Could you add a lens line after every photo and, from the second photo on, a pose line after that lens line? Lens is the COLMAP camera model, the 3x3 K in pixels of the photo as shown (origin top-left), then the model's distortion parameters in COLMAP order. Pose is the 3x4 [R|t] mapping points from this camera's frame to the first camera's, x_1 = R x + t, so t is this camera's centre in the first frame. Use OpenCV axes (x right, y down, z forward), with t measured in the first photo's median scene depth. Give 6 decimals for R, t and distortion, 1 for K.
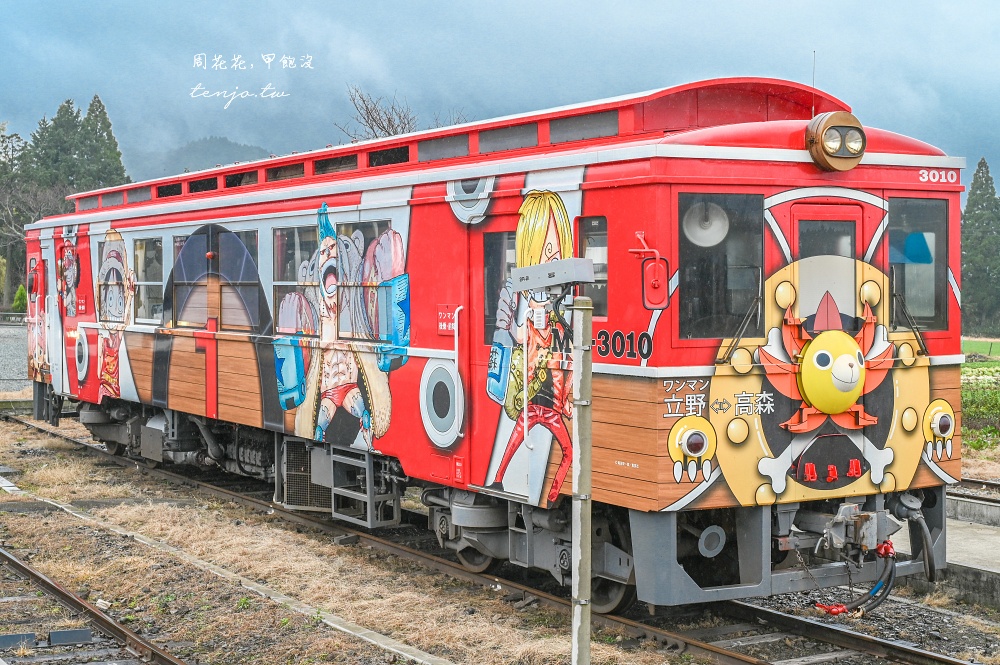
lens RADIAL K [[1510.7, 0, 499.9], [0, 1510.7, 332.4], [0, 0, 1]] dist [-0.156746, 0.000000]
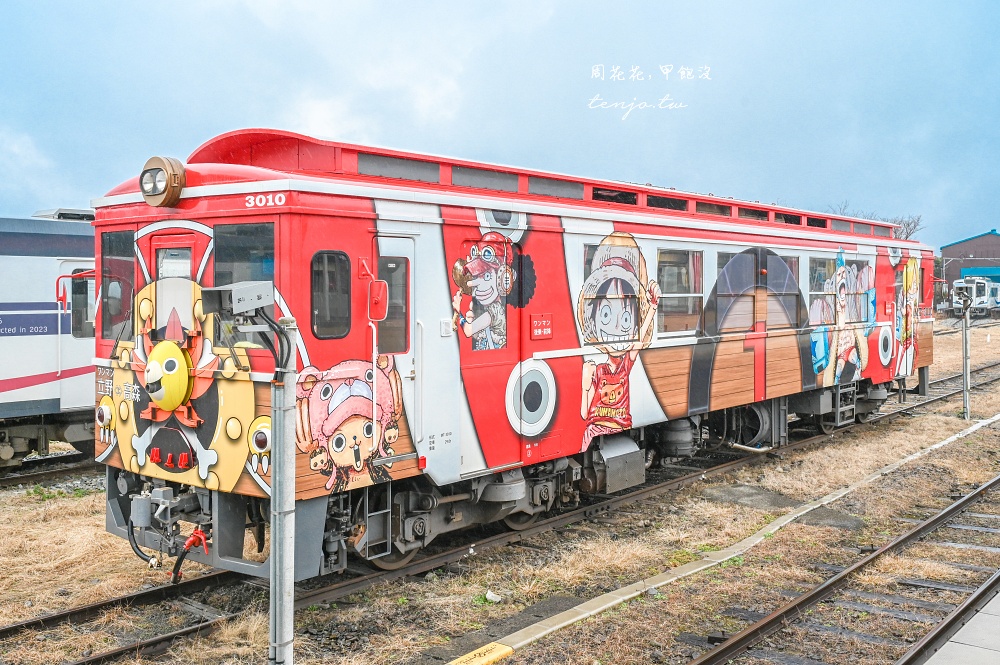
lens RADIAL K [[1067.5, 0, 500.3], [0, 1067.5, 327.4], [0, 0, 1]] dist [0.014020, 0.000000]
pose [[0.366588, 0.045615, -0.929264, 1.077506], [-0.043493, 0.998546, 0.031859, -0.048701], [0.929366, 0.028738, 0.368039, 0.904300]]
